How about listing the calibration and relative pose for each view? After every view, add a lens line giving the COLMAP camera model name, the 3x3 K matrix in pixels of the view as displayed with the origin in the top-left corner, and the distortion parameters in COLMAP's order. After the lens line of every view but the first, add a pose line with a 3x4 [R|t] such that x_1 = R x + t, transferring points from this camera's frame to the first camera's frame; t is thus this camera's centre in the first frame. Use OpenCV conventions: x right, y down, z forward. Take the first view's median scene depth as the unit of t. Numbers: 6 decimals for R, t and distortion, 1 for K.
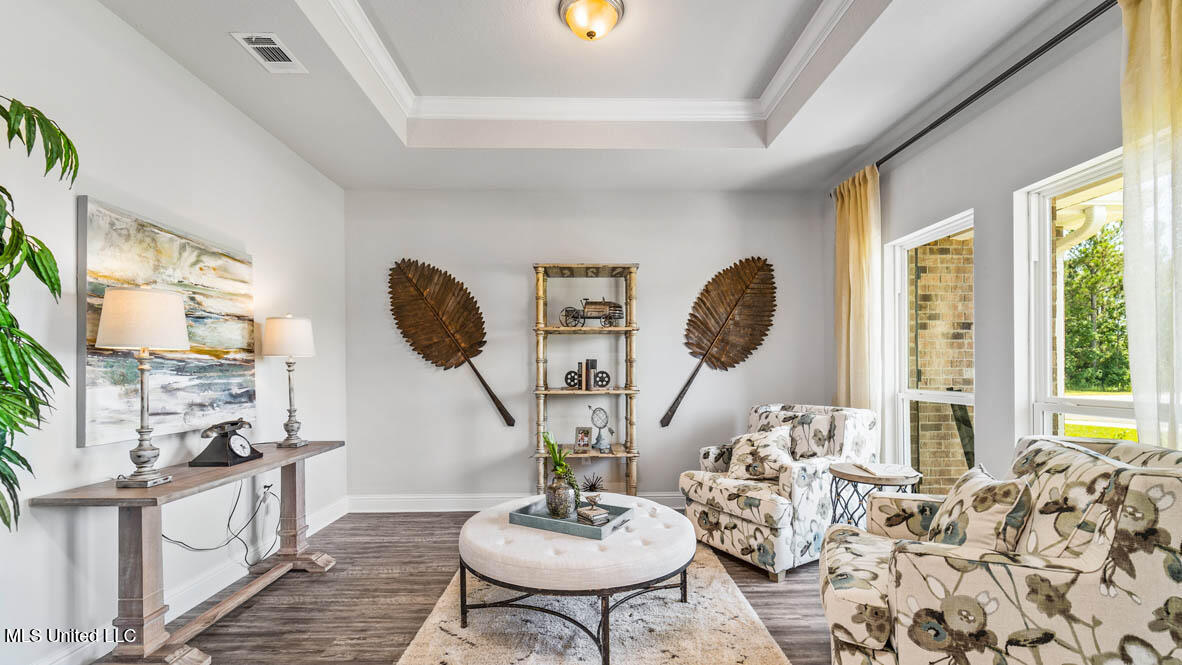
lens RADIAL K [[495.1, 0, 591.4], [0, 495.1, 334.3], [0, 0, 1]] dist [-0.000480, -0.000056]
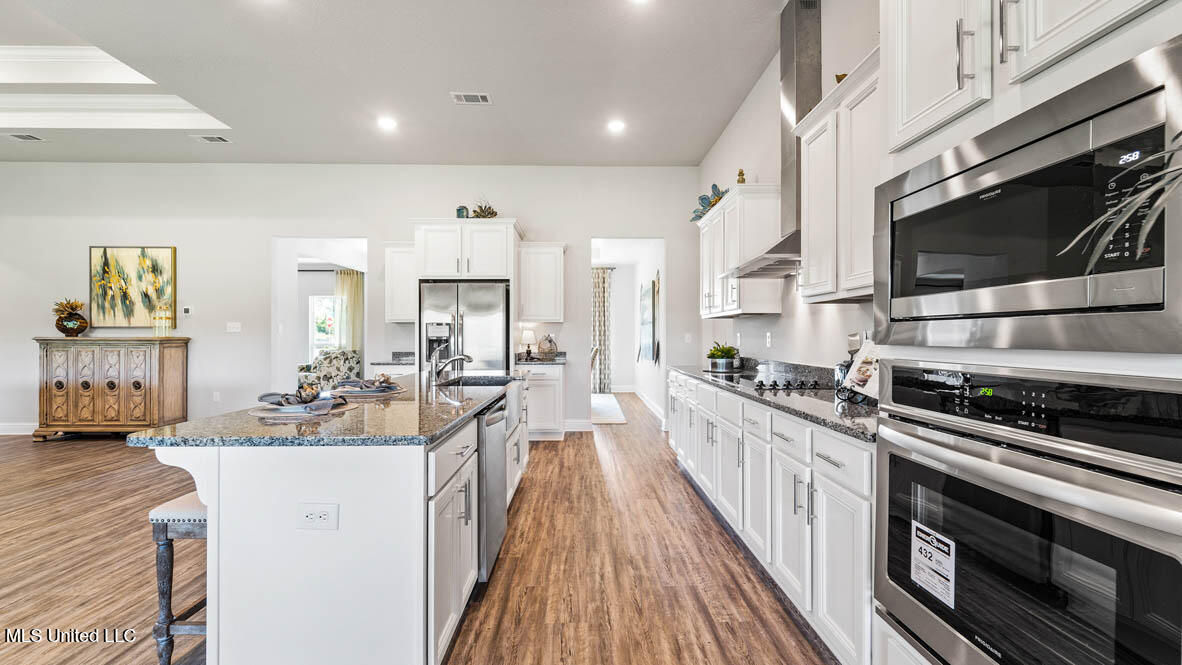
lens RADIAL K [[495.1, 0, 590.9], [0, 495.1, 335.2], [0, 0, 1]] dist [-0.000480, -0.000056]
pose [[0.007001, 0.003110, 0.999971, -5.349236], [-0.005244, 0.999982, -0.003074, 0.063882], [-0.999962, -0.005222, 0.007017, -2.302823]]
